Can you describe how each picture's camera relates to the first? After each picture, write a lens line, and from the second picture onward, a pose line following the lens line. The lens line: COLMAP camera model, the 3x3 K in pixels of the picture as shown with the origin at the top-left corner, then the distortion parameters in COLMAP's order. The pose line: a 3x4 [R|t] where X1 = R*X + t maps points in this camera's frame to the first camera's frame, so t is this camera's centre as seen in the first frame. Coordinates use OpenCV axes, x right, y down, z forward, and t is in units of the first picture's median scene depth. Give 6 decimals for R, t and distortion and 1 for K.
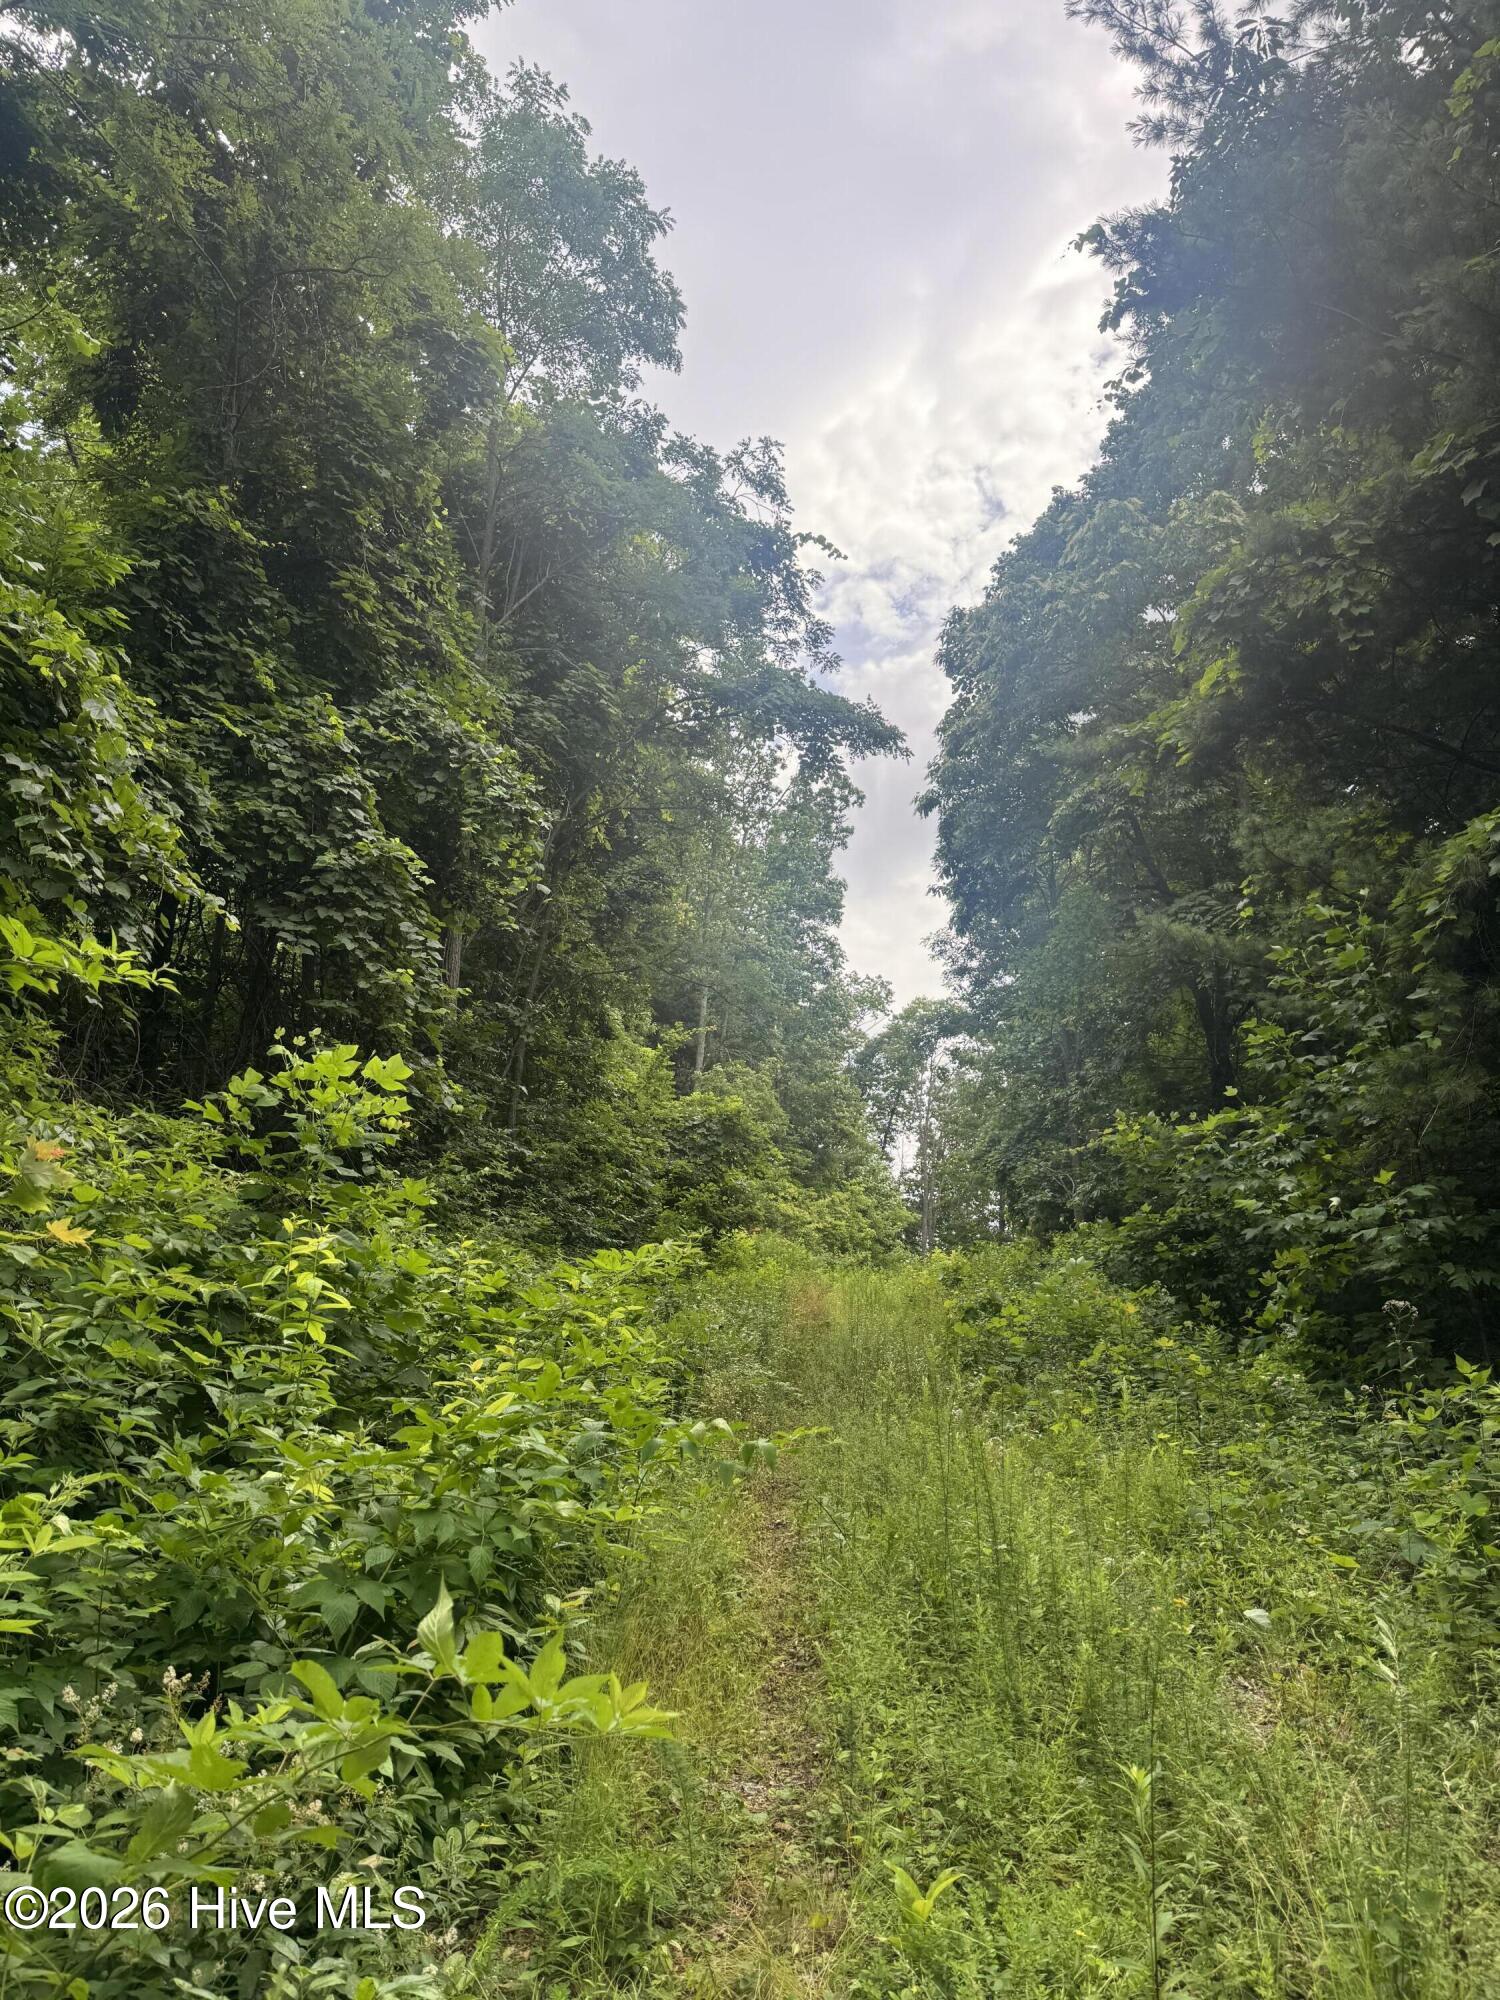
lens RADIAL K [[1393.9, 0, 745.2], [0, 1393.9, 1023.0], [0, 0, 1]] dist [0.106322, -0.140359]
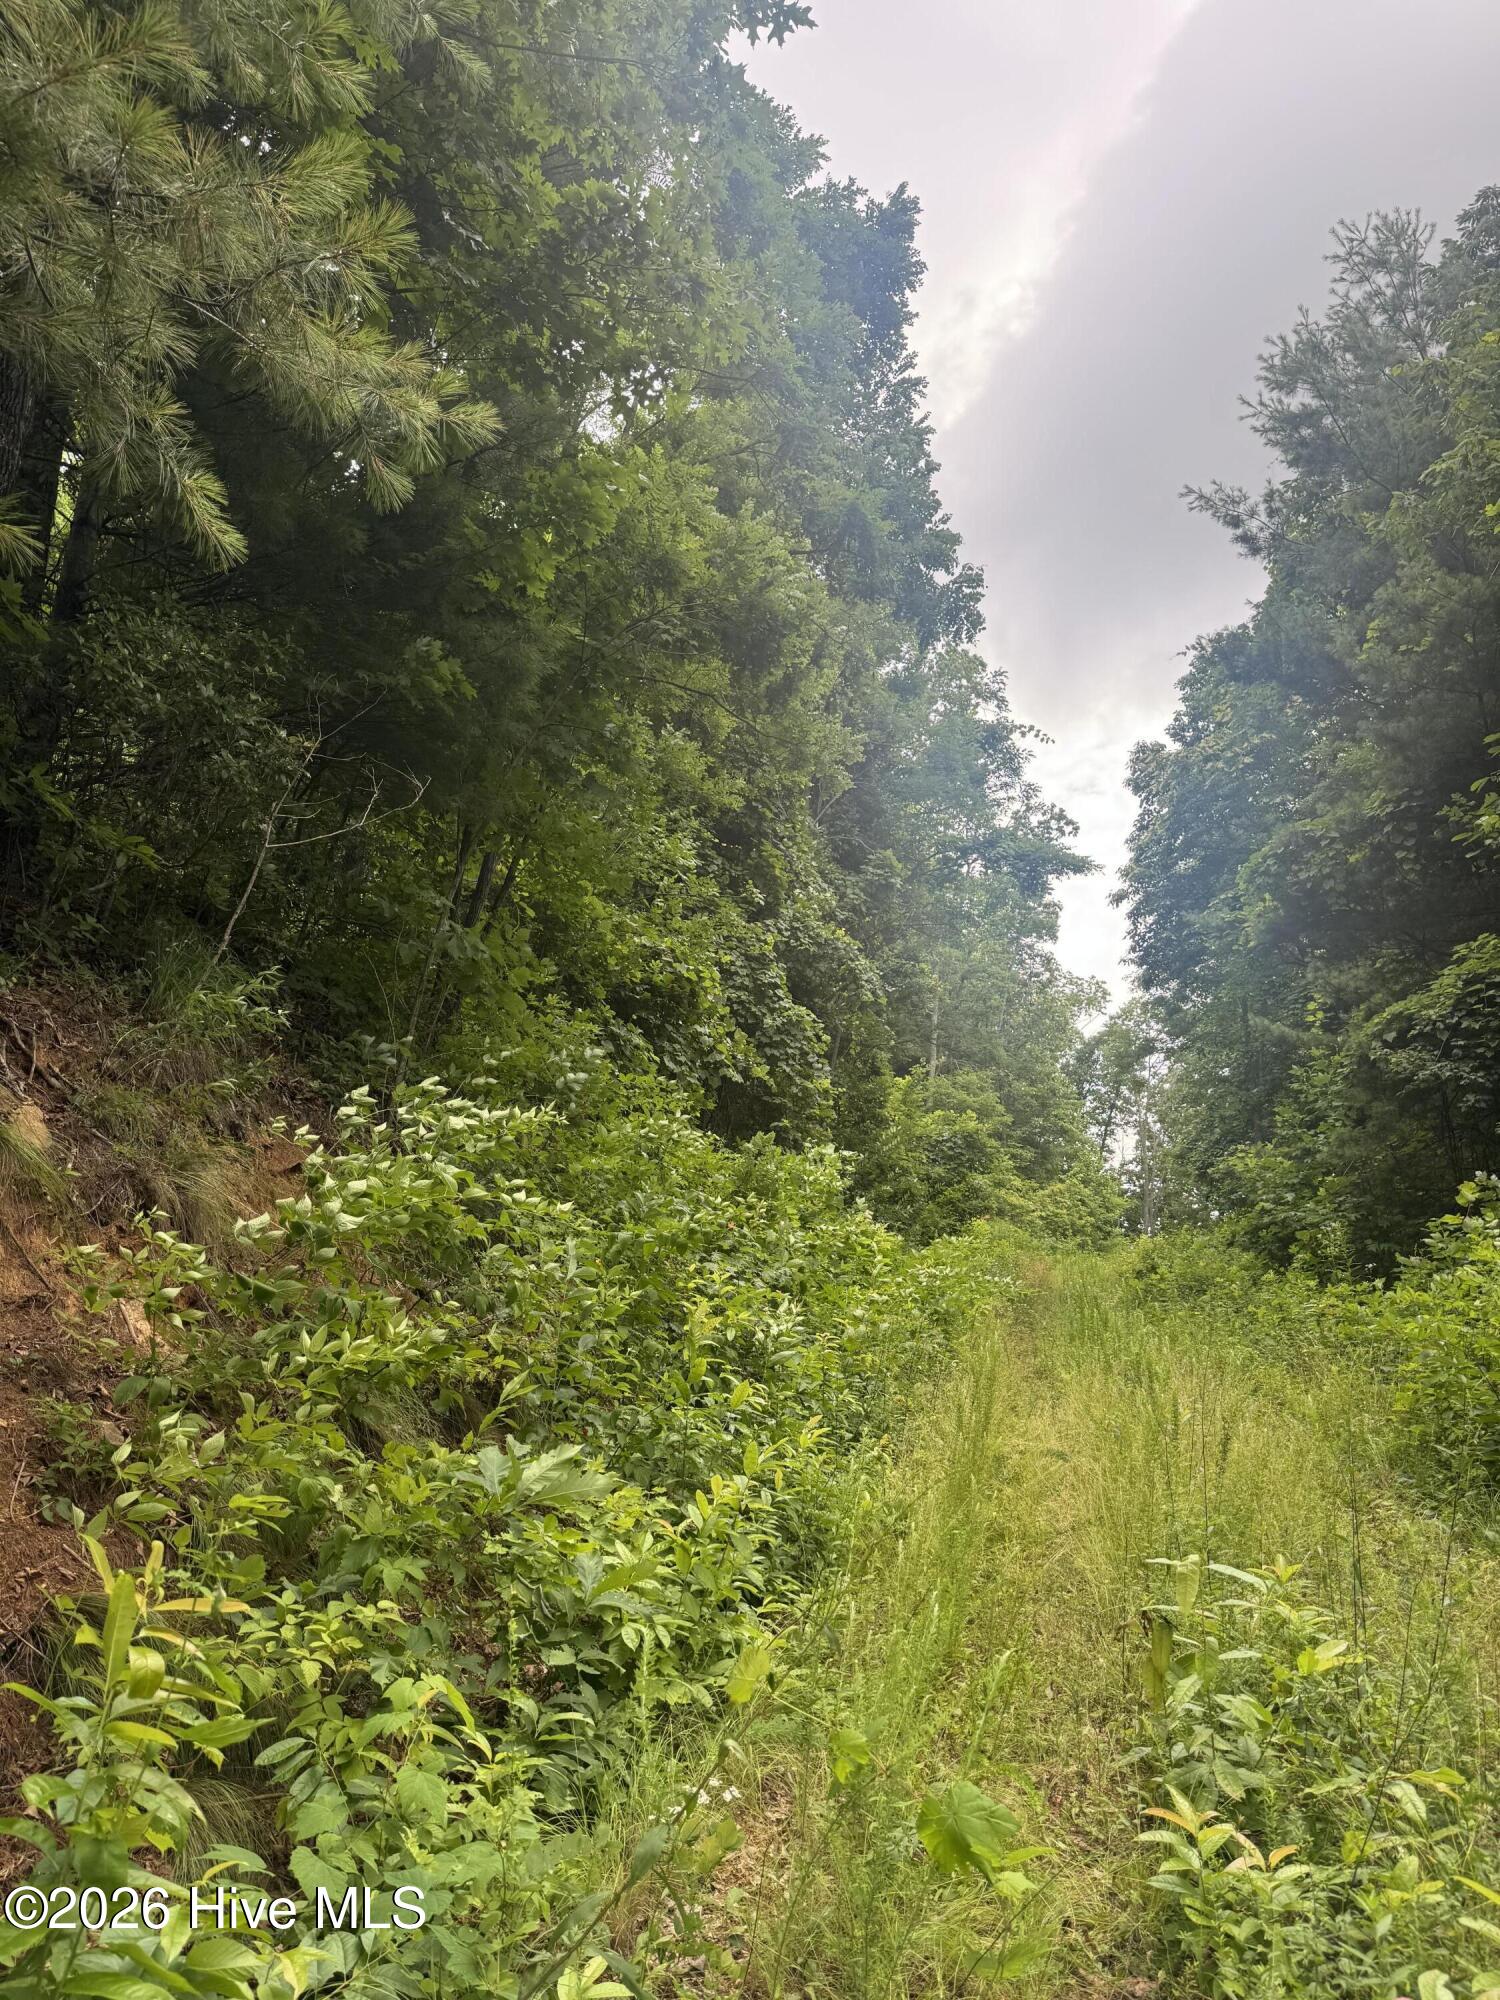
lens RADIAL K [[1425.2, 0, 771.9], [0, 1425.2, 989.7], [0, 0, 1]] dist [0.150306, -0.212044]
pose [[0.991181, -0.015181, -0.131640, -0.041269], [0.014094, 0.999858, -0.009186, -0.148970], [0.131761, 0.007250, 0.991255, -0.954612]]
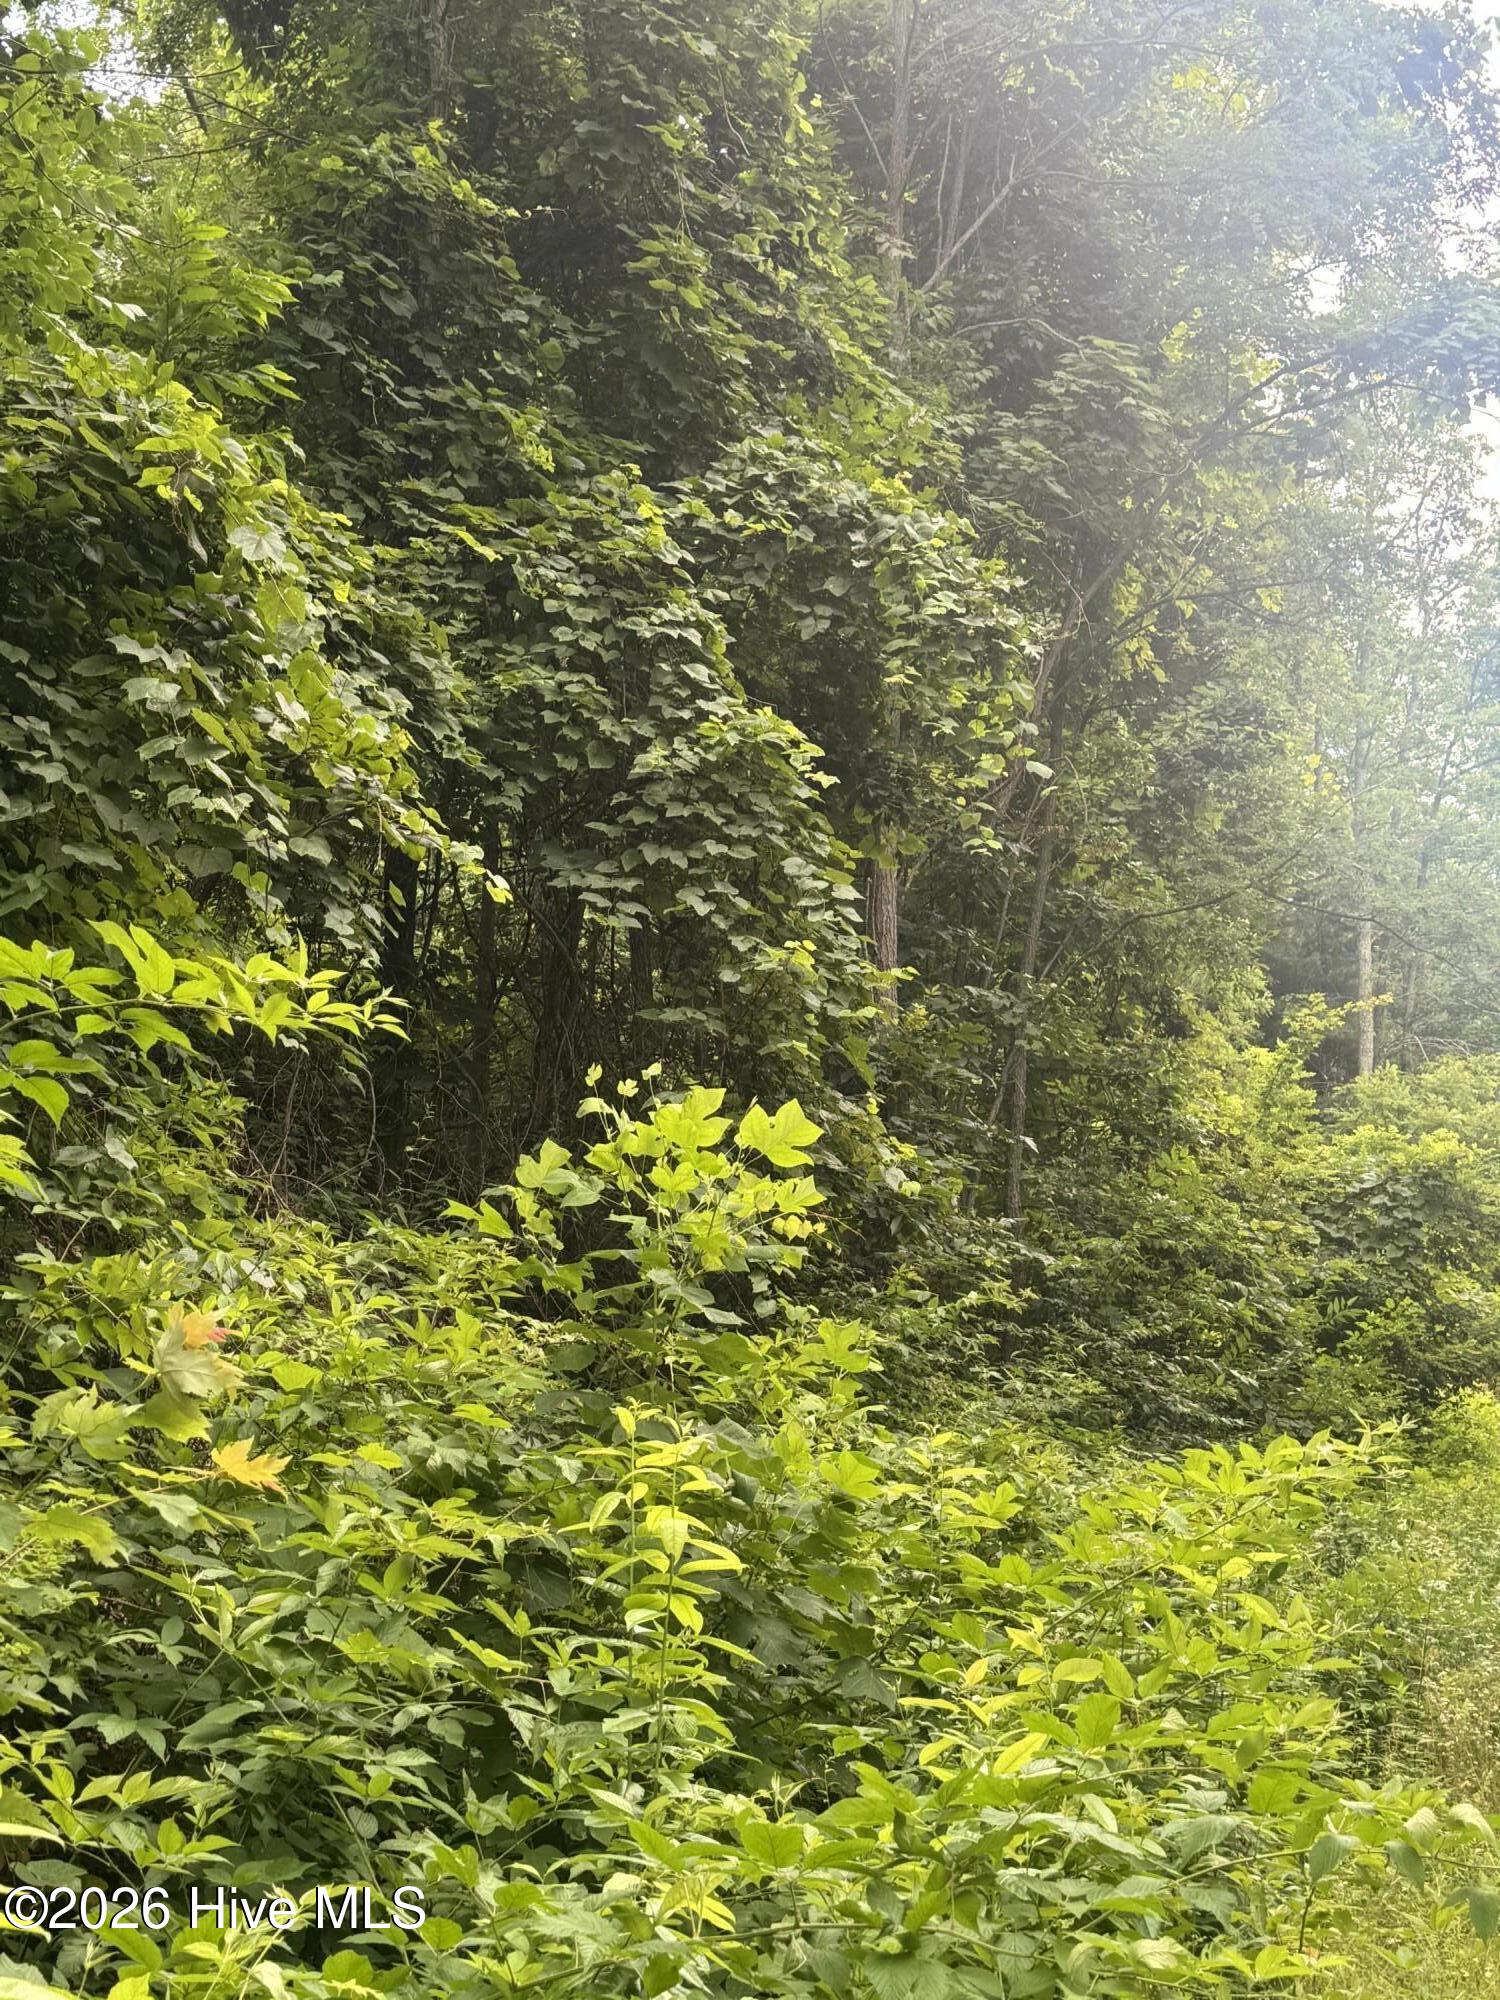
lens RADIAL K [[2579.8, 0, 744.9], [0, 2579.8, 1032.6], [0, 0, 1]] dist [0.192857, -0.254587]
pose [[0.962042, -0.075542, -0.262237, 0.001828], [0.077513, 0.996987, -0.002833, -0.001413], [0.261661, -0.017601, 0.964999, 0.009161]]
